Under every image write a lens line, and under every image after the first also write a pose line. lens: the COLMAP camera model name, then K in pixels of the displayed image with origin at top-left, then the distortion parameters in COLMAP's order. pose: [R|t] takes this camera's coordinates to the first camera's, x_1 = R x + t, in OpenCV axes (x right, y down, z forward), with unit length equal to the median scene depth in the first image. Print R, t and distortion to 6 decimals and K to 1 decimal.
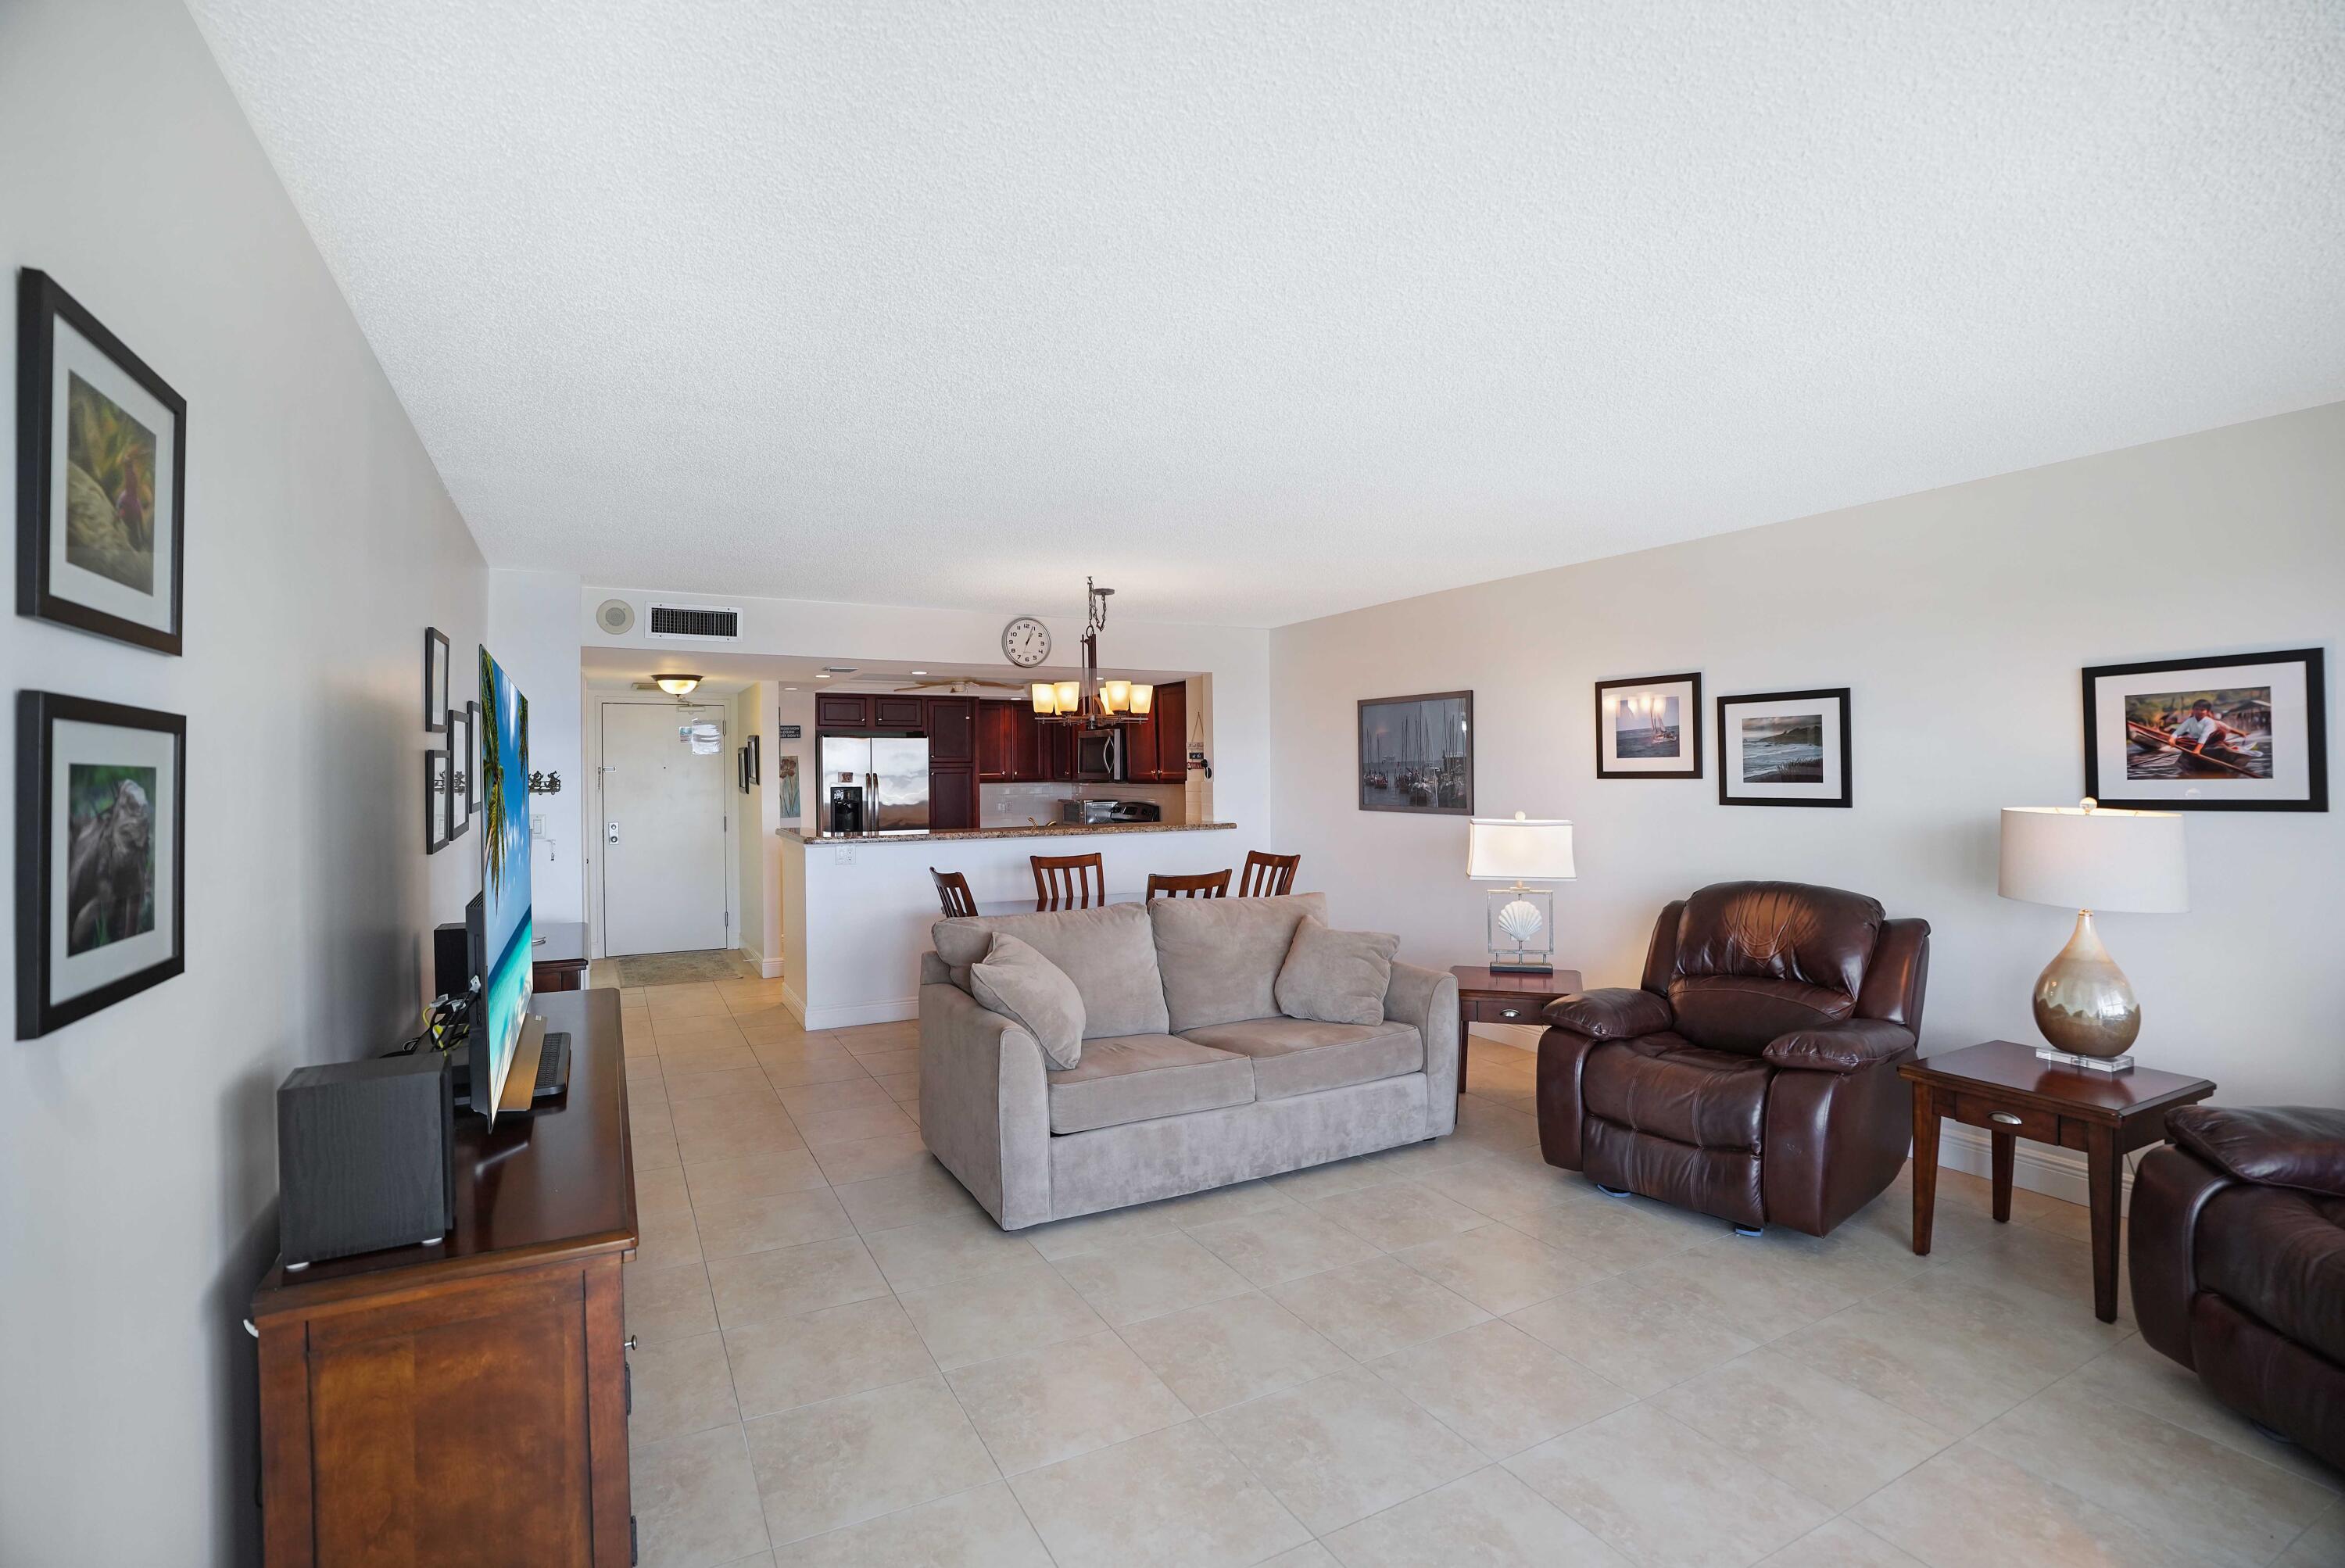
lens RADIAL K [[1091.8, 0, 1160.6], [0, 1091.8, 792.2], [0, 0, 1]] dist [-0.049441, 0.011826]
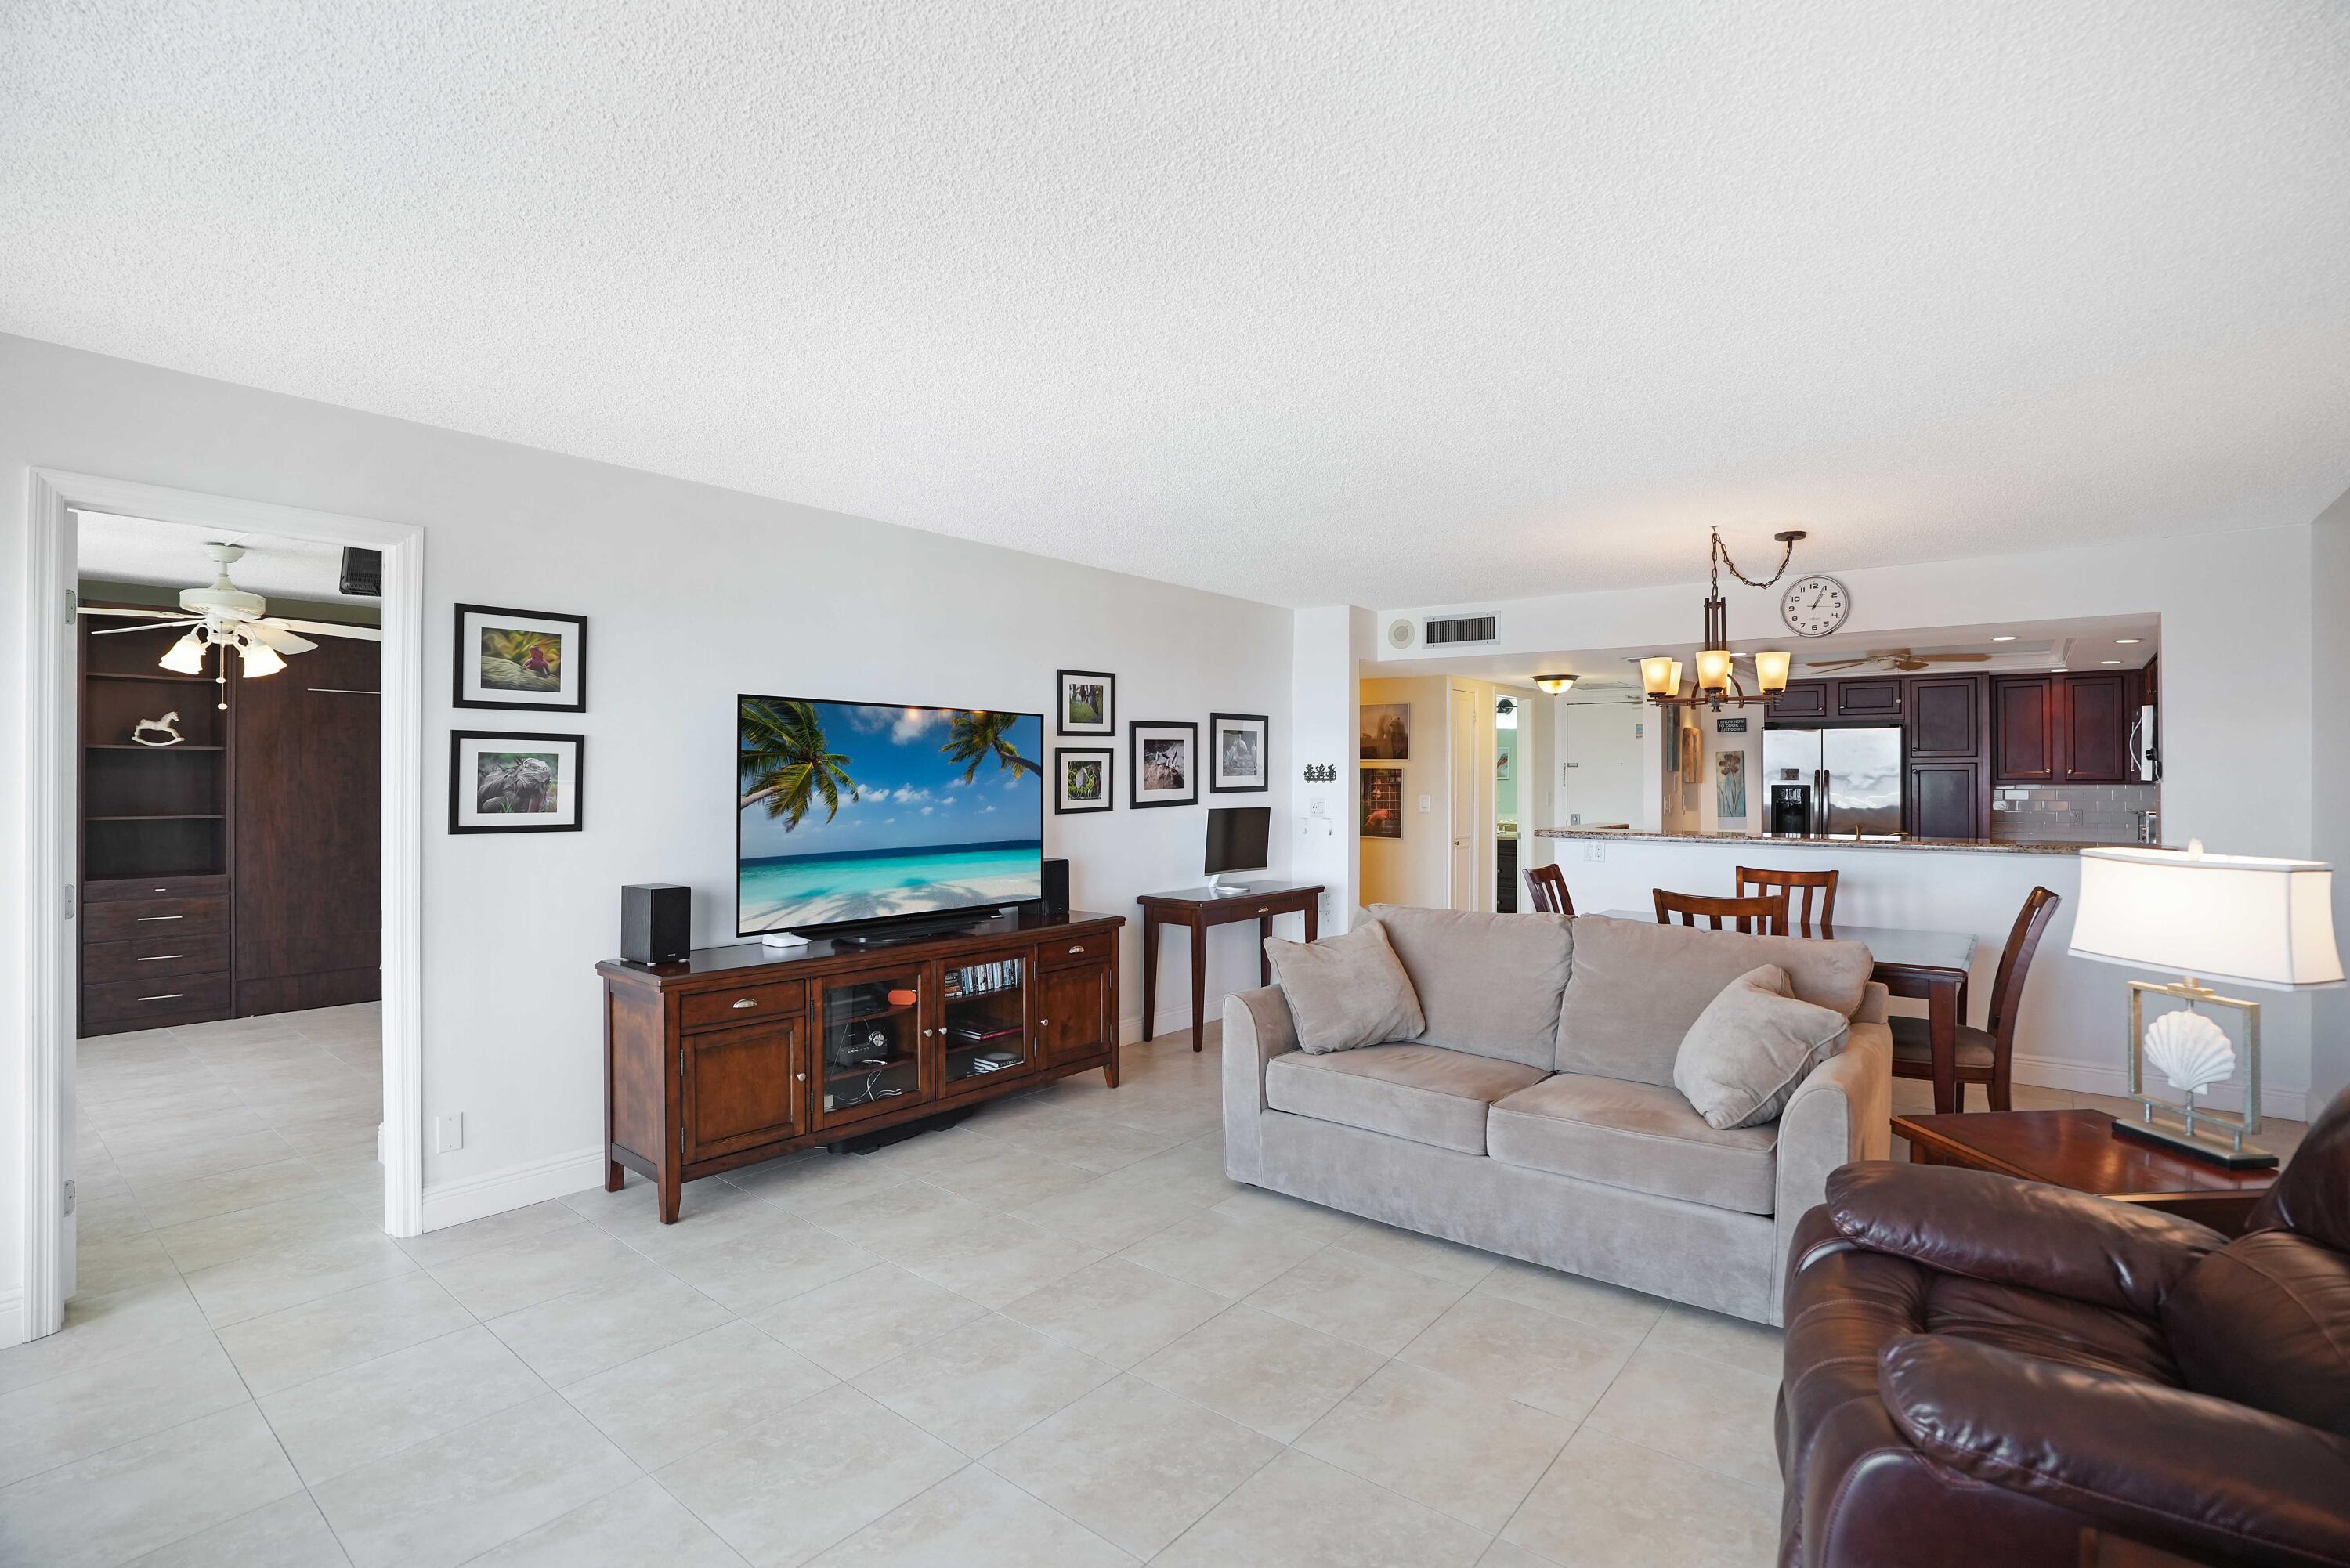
lens RADIAL K [[1094.0, 0, 1181.4], [0, 1094.0, 783.9], [0, 0, 1]] dist [-0.049441, 0.011826]
pose [[0.396721, 0.015414, -0.917810, 0.426967], [-0.022832, 0.999715, 0.006921, -0.000688], [0.917655, 0.018210, 0.396960, 0.257496]]
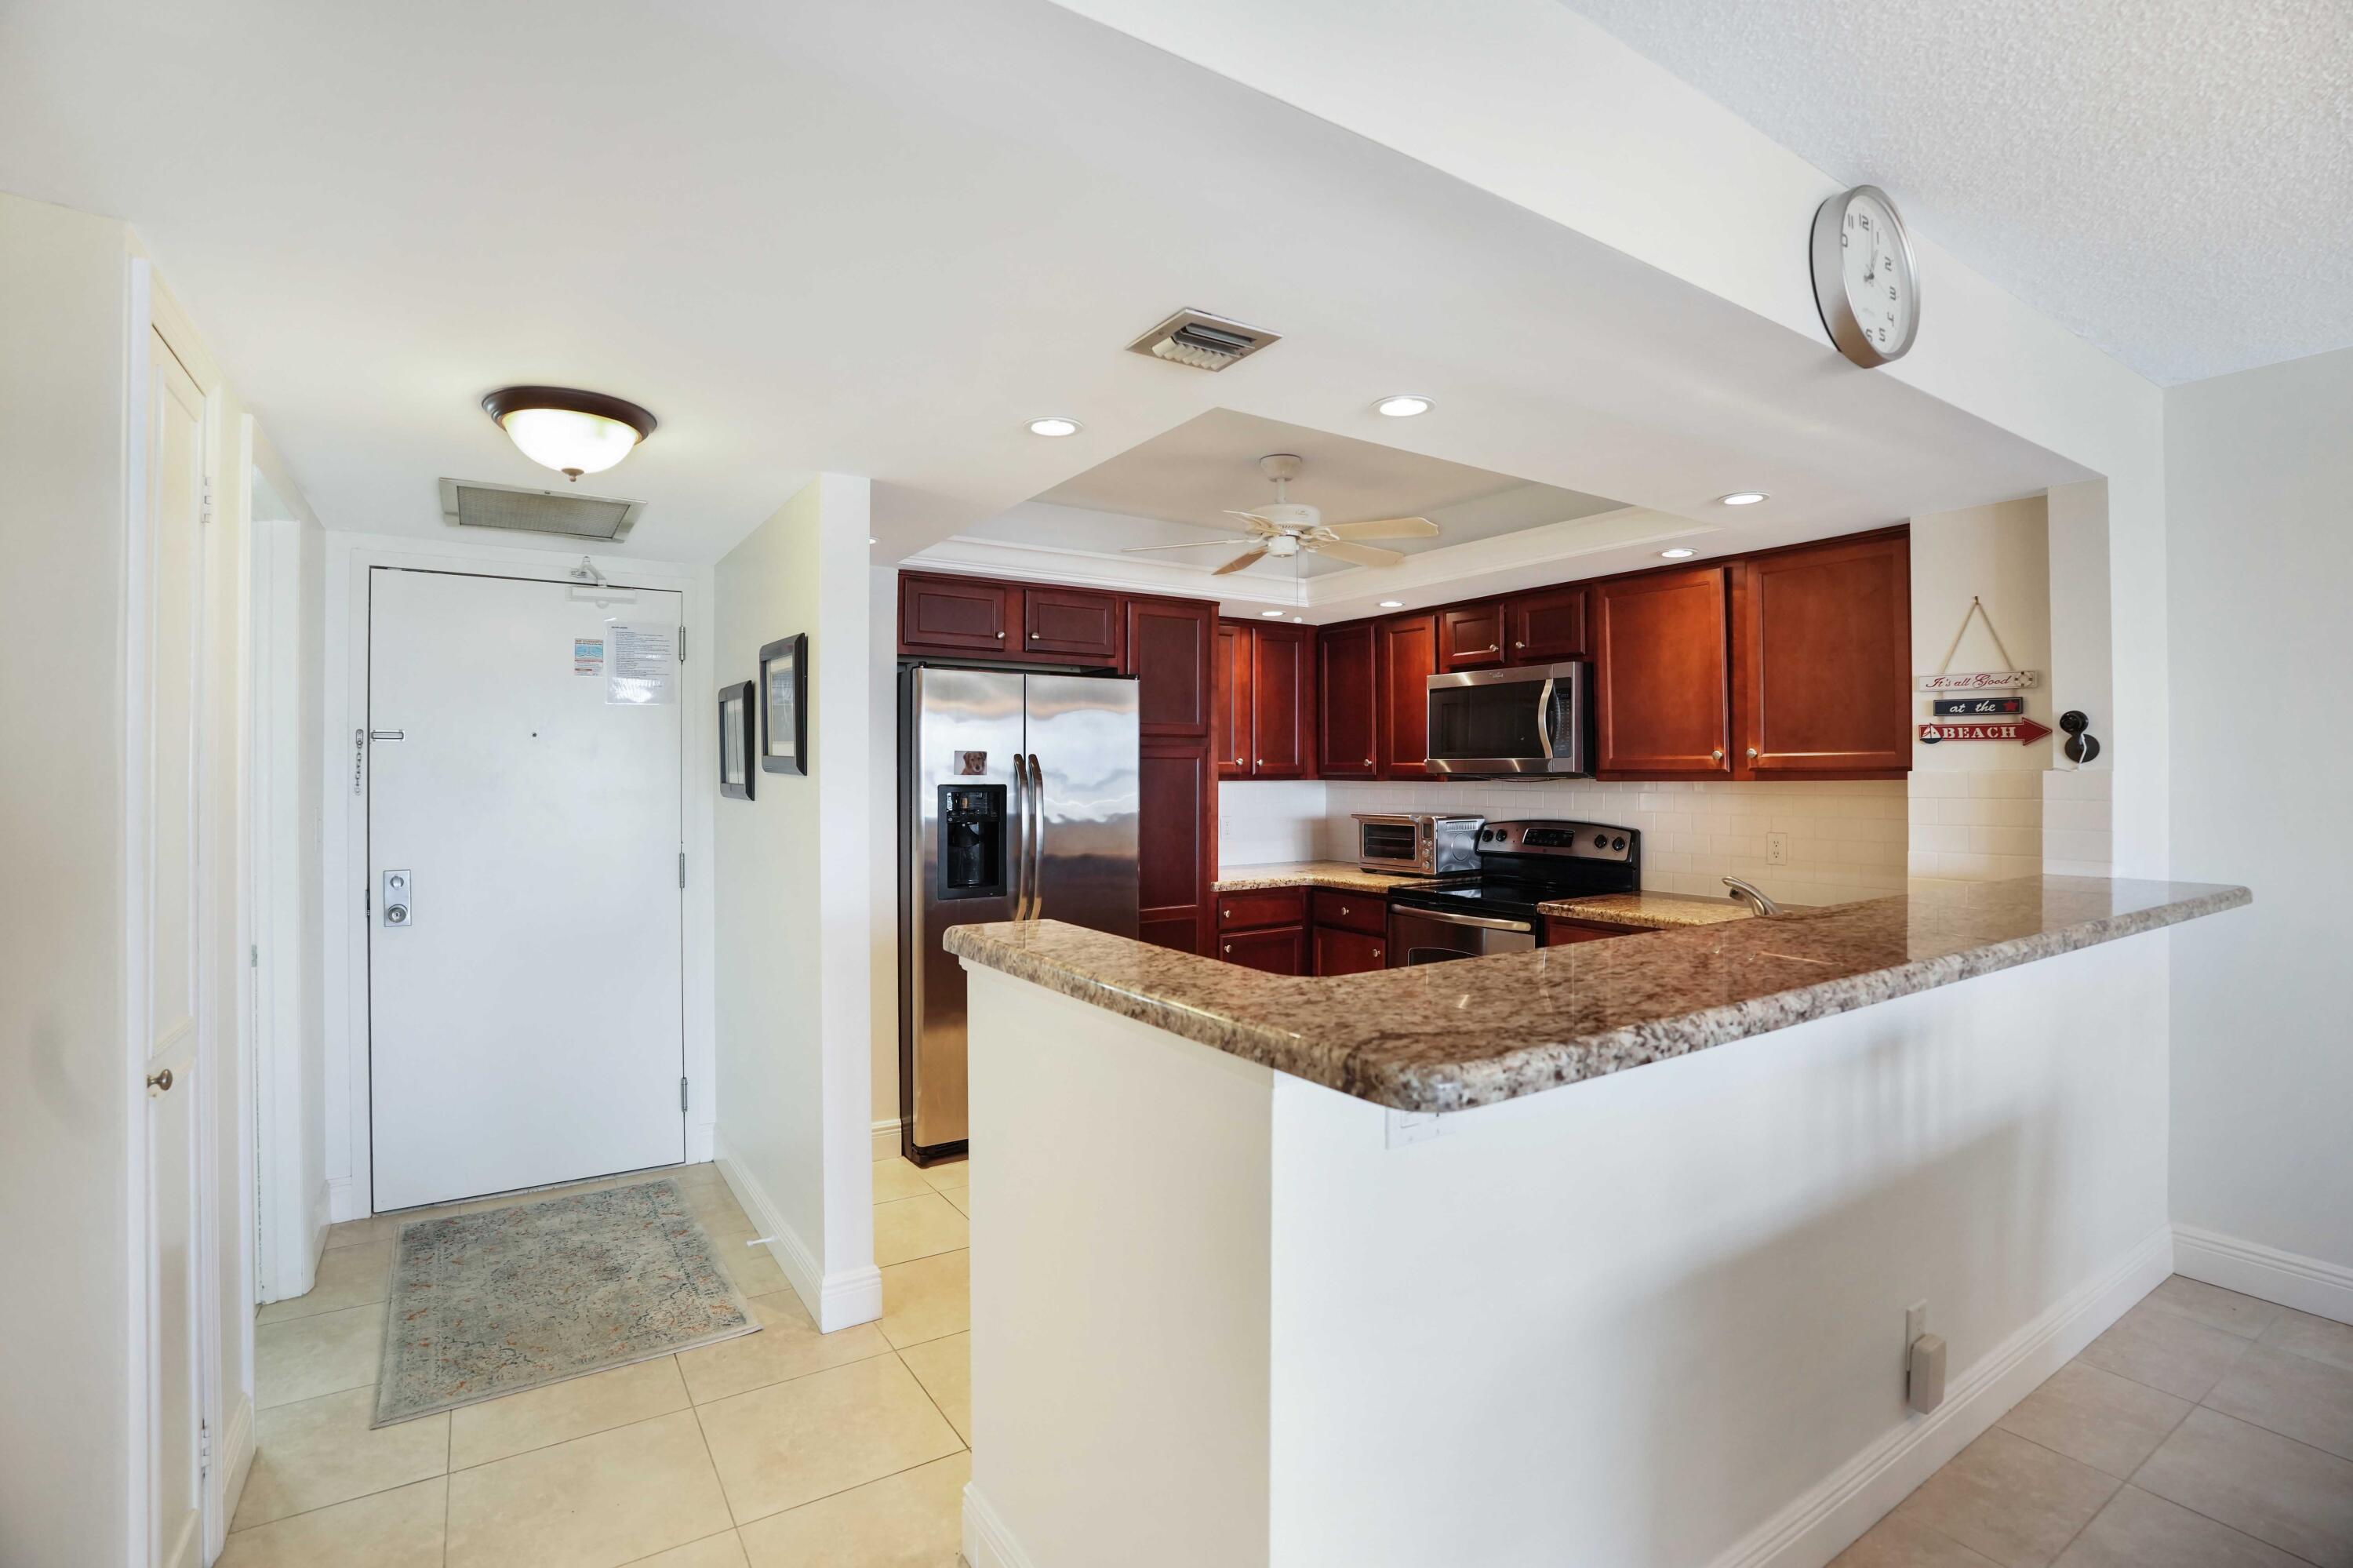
lens RADIAL K [[1095.5, 0, 1164.6], [0, 1095.5, 782.1], [0, 0, 1]] dist [-0.049441, 0.011826]
pose [[0.996250, 0.005908, 0.086322, -0.332508], [-0.004440, 0.999842, -0.017186, 0.001704], [-0.086410, 0.016738, 0.996119, 0.742832]]
